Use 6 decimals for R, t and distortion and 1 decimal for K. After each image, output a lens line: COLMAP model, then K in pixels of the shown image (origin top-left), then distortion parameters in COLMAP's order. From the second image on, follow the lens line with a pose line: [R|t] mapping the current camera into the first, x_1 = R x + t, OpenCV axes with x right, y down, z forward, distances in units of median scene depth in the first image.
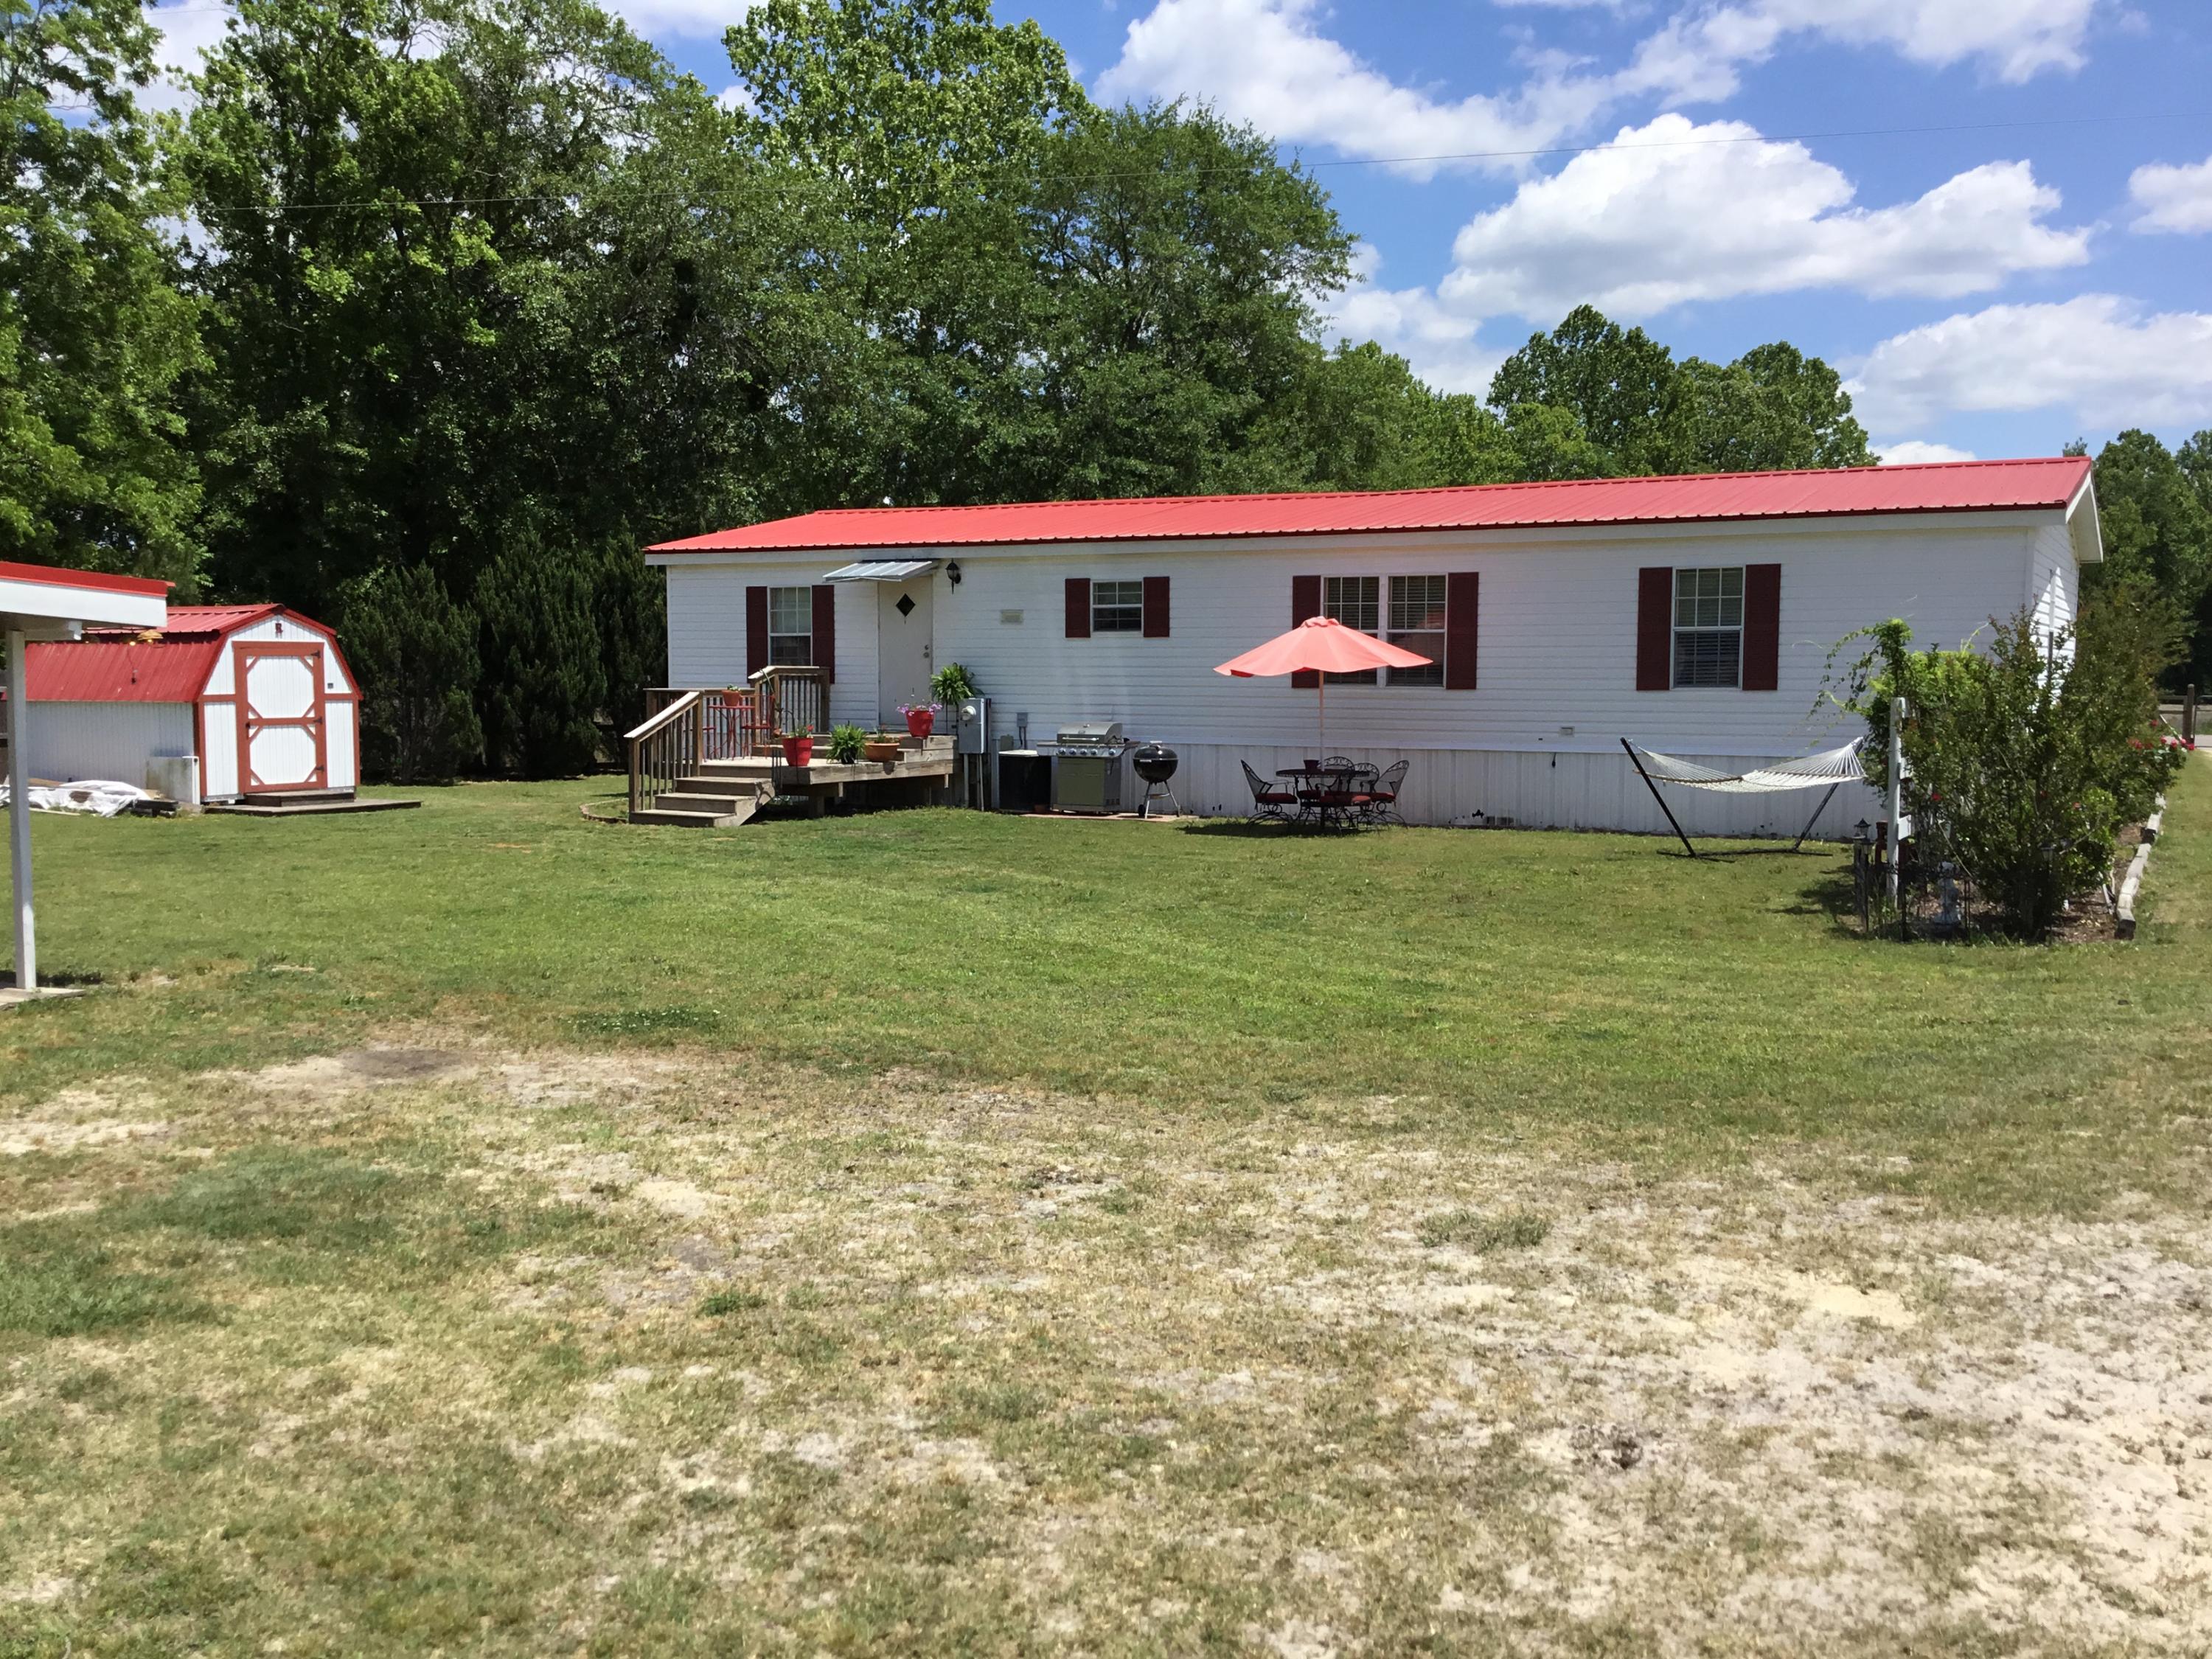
lens RADIAL K [[2016.2, 0, 1147.6], [0, 2016.2, 838.2], [0, 0, 1]] dist [0.033147, 0.000000]
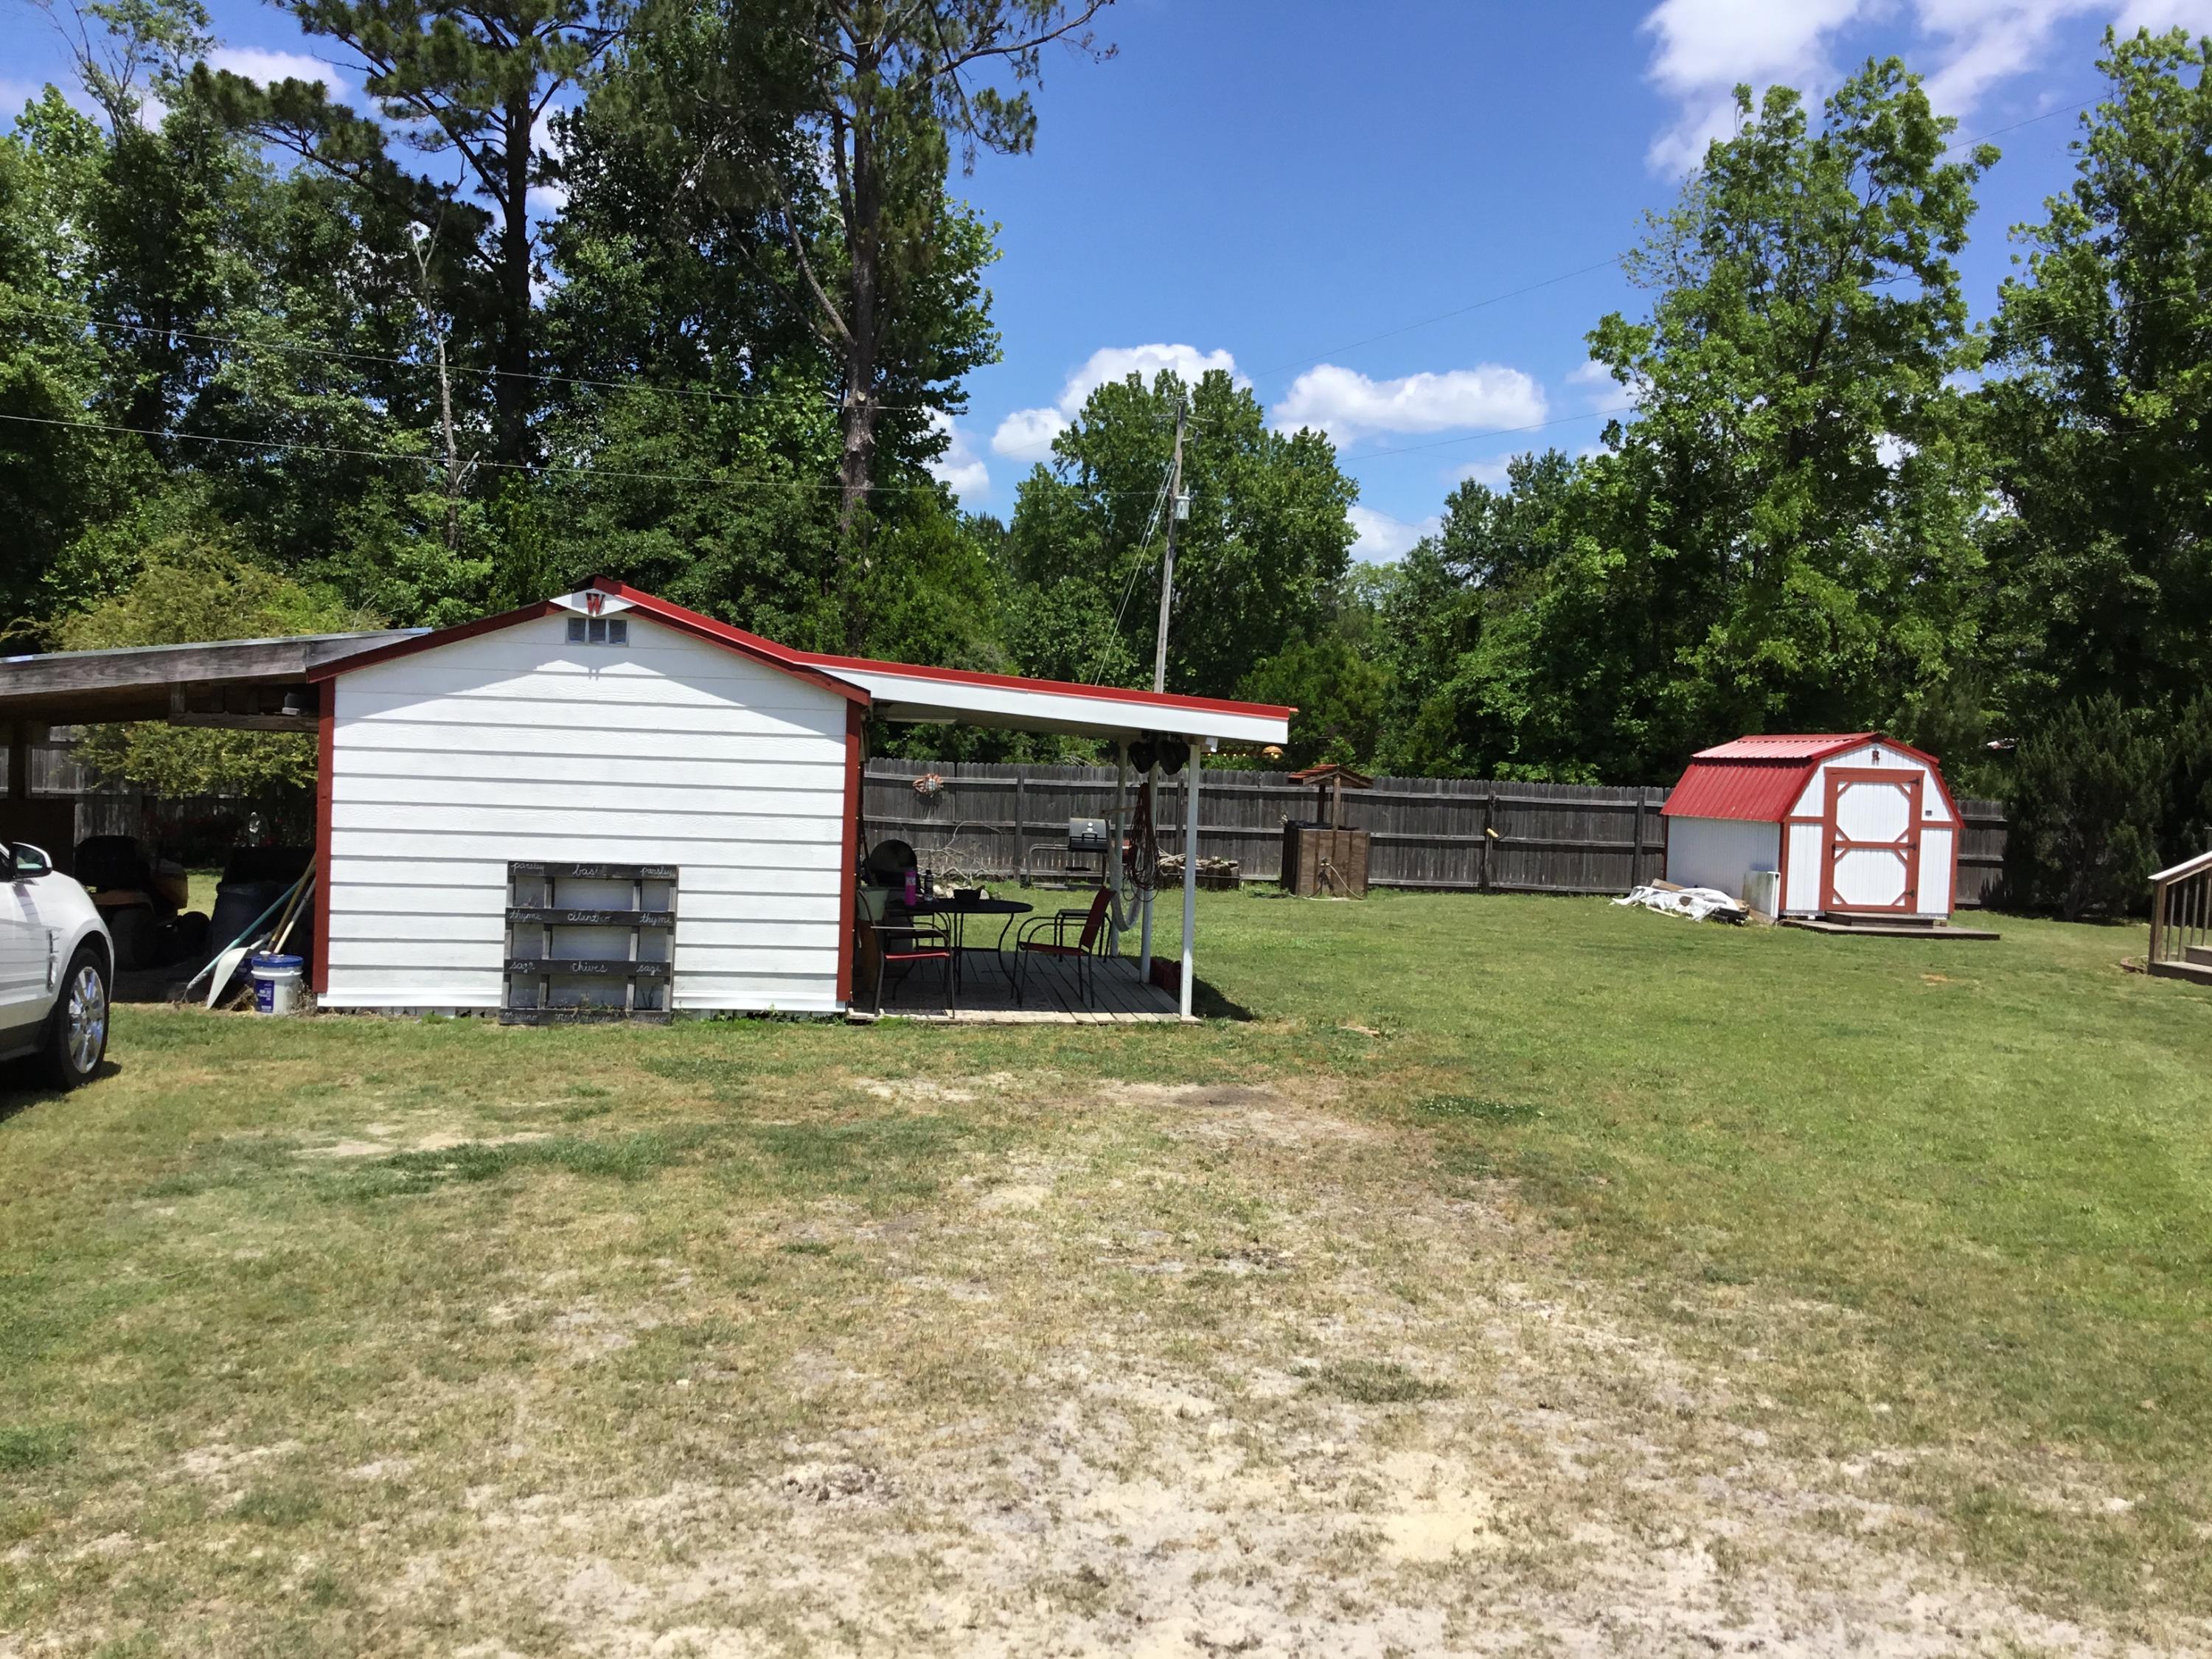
lens RADIAL K [[2016.2, 0, 1098.4], [0, 2016.2, 832.0], [0, 0, 1]] dist [0.033147, 0.000000]
pose [[0.591227, 0.048611, -0.805039, 0.196898], [-0.103399, 0.994513, -0.015884, -0.007564], [0.799850, 0.092631, 0.593009, 0.073960]]
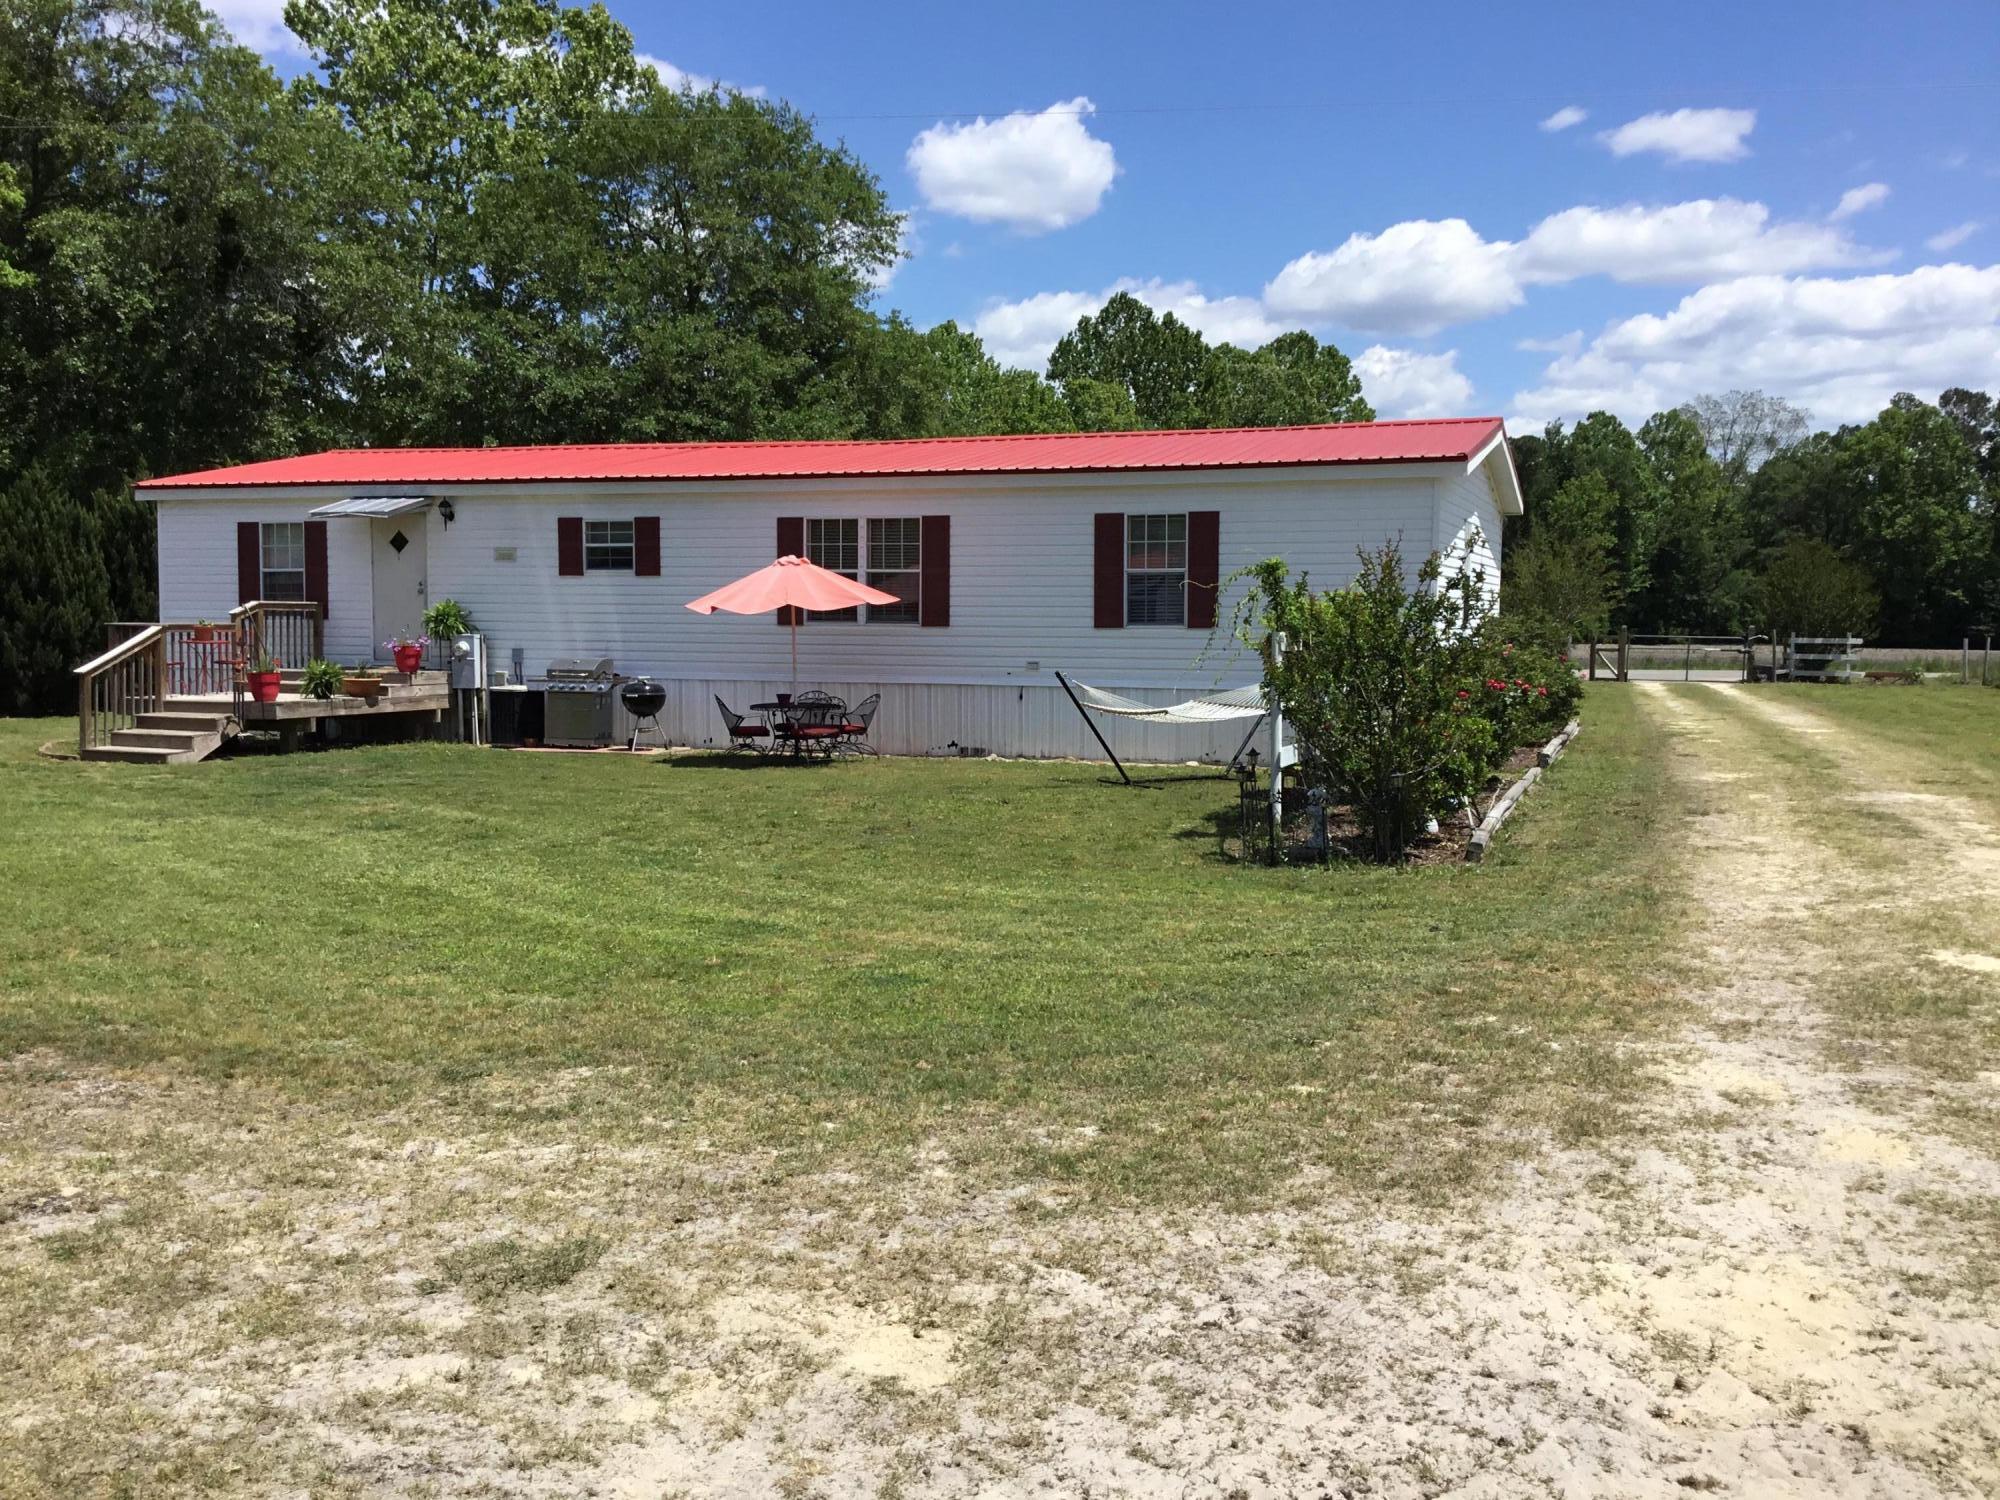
lens RADIAL K [[1823.0, 0, 1014.5], [0, 1823.0, 738.2], [0, 0, 1]] dist [0.033147, 0.000000]
pose [[0.989502, -0.007096, 0.144346, 0.061284], [0.009294, 0.999851, -0.014560, -0.001068], [-0.144221, 0.015749, 0.989420, 0.056130]]
